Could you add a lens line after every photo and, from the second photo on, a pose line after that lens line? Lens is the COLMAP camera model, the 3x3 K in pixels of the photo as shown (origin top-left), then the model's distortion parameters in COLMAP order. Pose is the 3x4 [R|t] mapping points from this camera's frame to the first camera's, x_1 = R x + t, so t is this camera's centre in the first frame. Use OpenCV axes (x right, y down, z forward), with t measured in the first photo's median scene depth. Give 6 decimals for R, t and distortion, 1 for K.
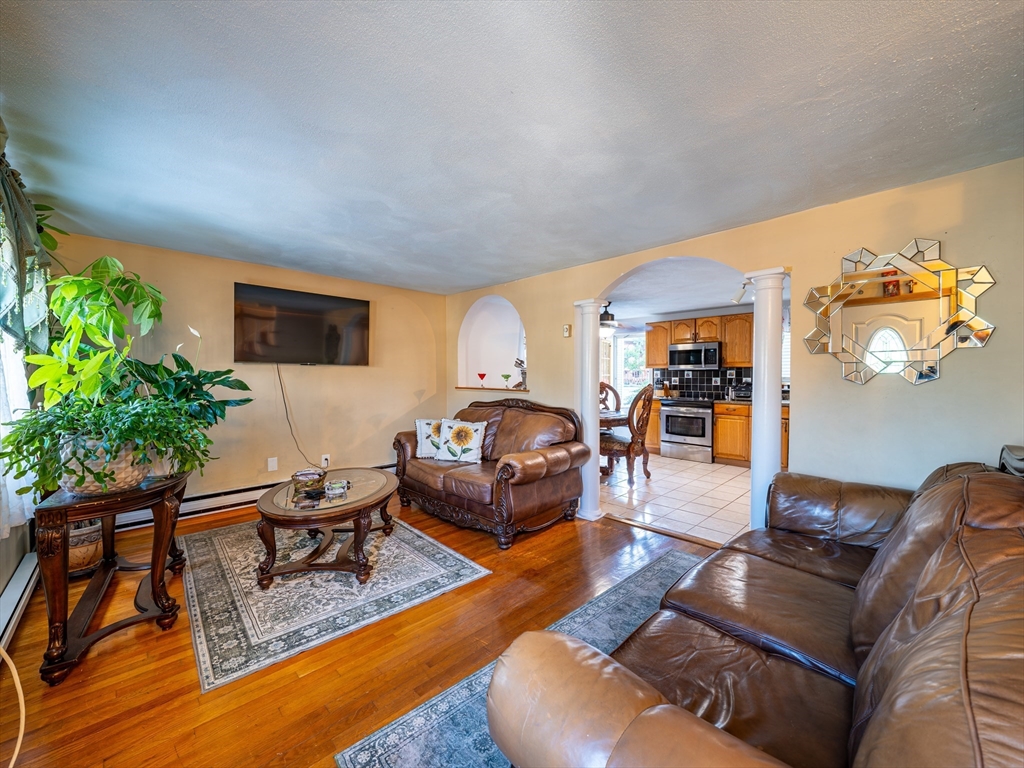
lens RADIAL K [[384.3, 0, 573.7], [0, 384.3, 387.2], [0, 0, 1]] dist [-0.000714, -0.000080]
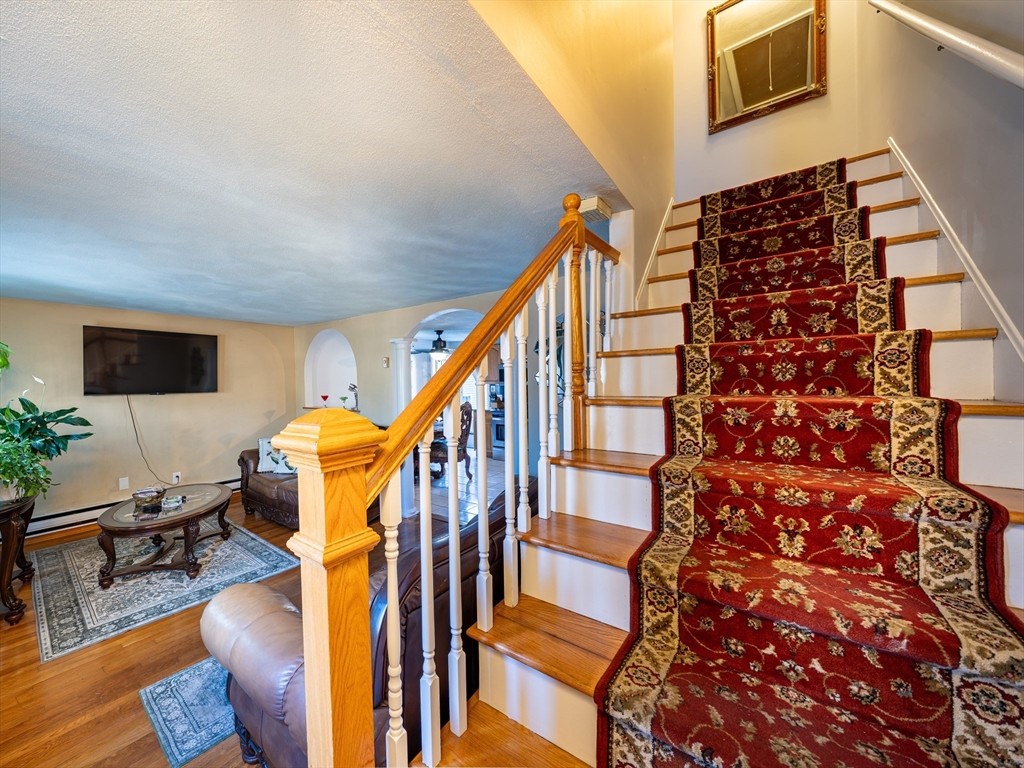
lens RADIAL K [[375.1, 0, 512.0], [0, 375.1, 384.0], [0, 0, 1]] dist [-0.000686, -0.000075]
pose [[0.995289, -0.022287, 0.094353, 0.365878], [0.023132, 0.999701, -0.007865, -0.082292], [-0.094150, 0.010010, 0.995508, -0.300423]]
